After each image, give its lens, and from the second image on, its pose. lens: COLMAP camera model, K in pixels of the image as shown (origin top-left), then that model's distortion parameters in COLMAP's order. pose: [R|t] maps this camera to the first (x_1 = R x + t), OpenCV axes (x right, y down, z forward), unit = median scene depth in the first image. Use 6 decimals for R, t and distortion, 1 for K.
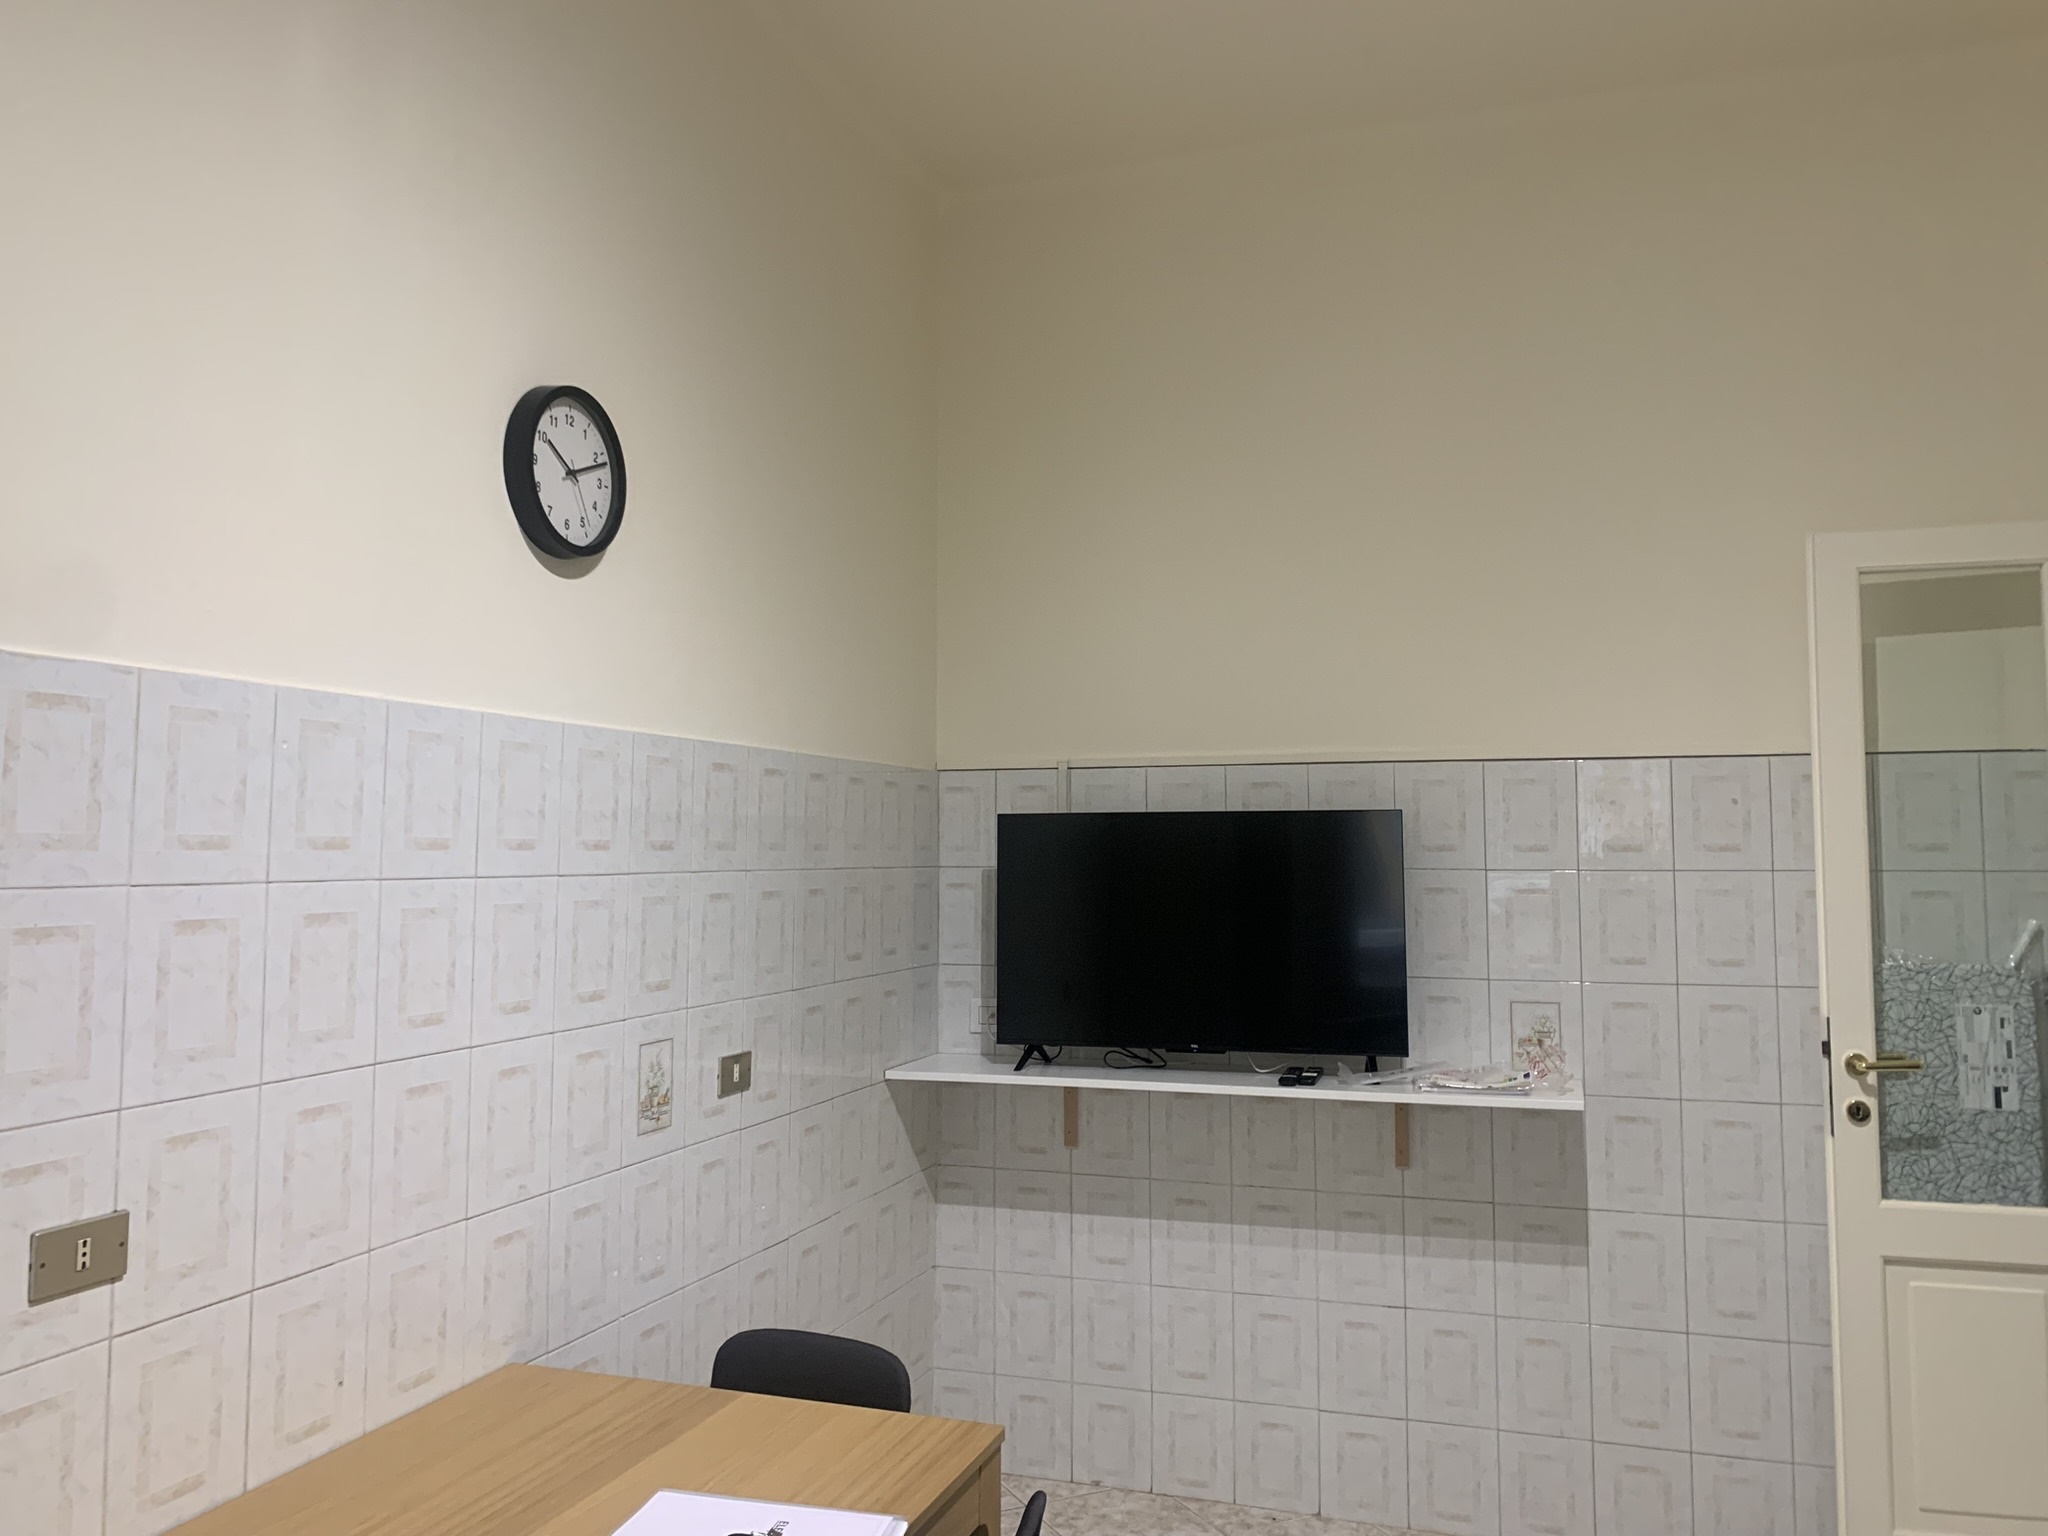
lens RADIAL K [[1563.4, 0, 1025.6], [0, 1563.4, 752.3], [0, 0, 1]] dist [0.006570, -0.003241]
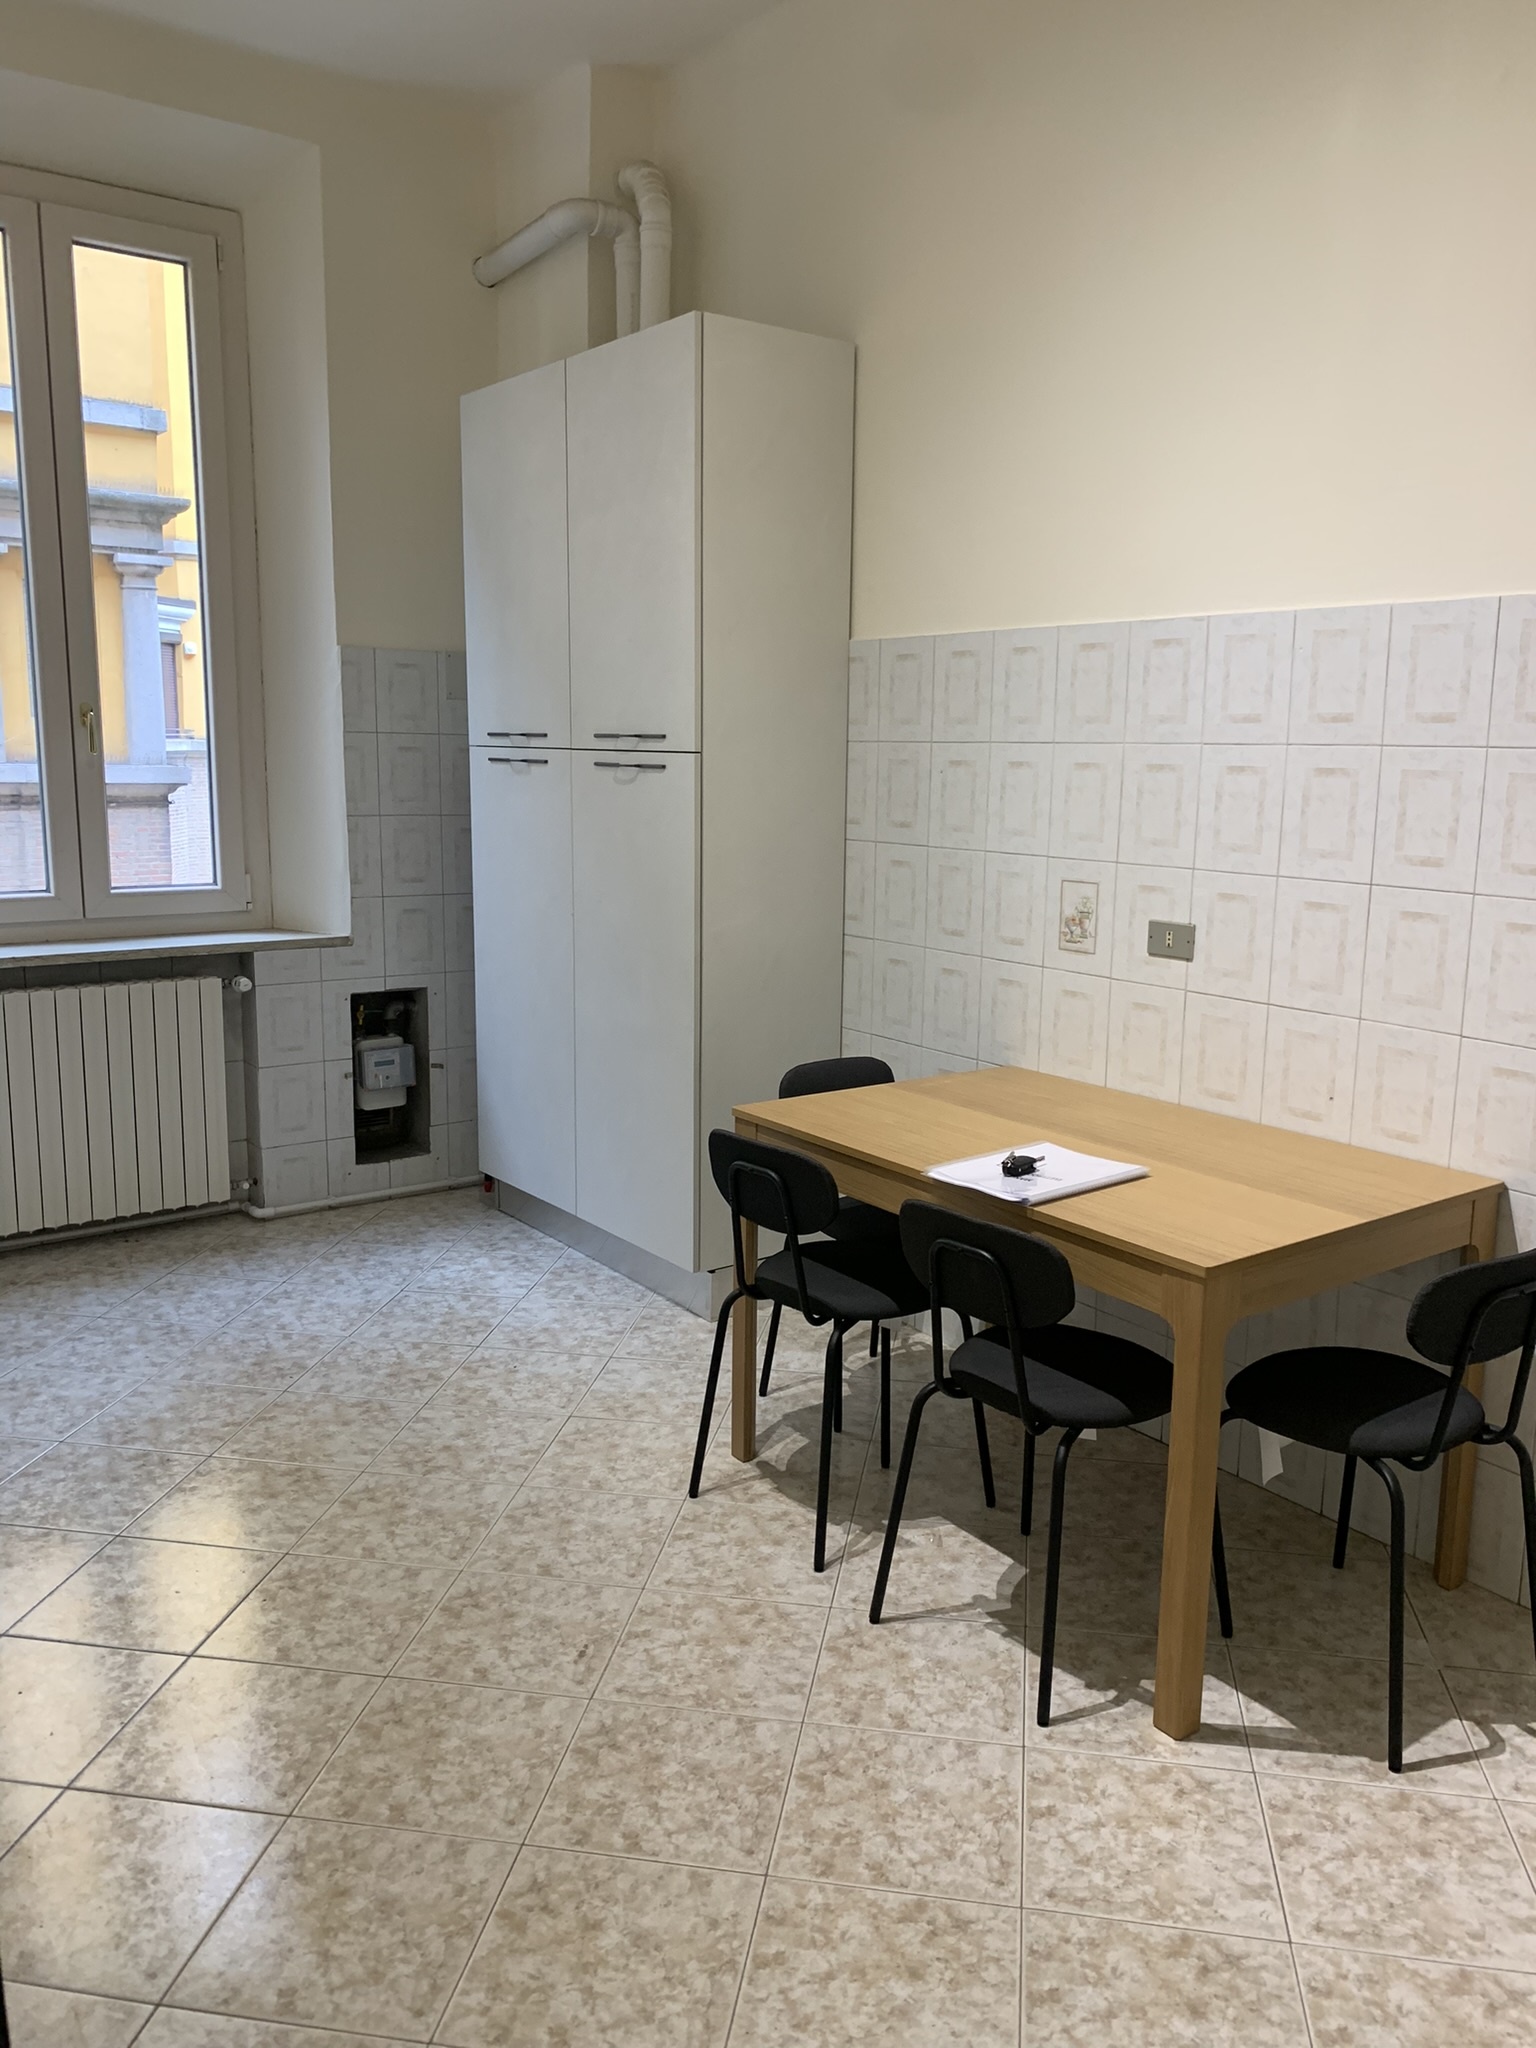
lens RADIAL K [[1563.4, 0, 773.5], [0, 1563.4, 1026.6], [0, 0, 1]] dist [0.006570, -0.003241]
pose [[-0.558646, 0.139257, -0.817632, 1.109552], [0.036971, 0.989005, 0.143184, 0.121937], [0.828582, 0.049760, -0.557652, 1.497449]]
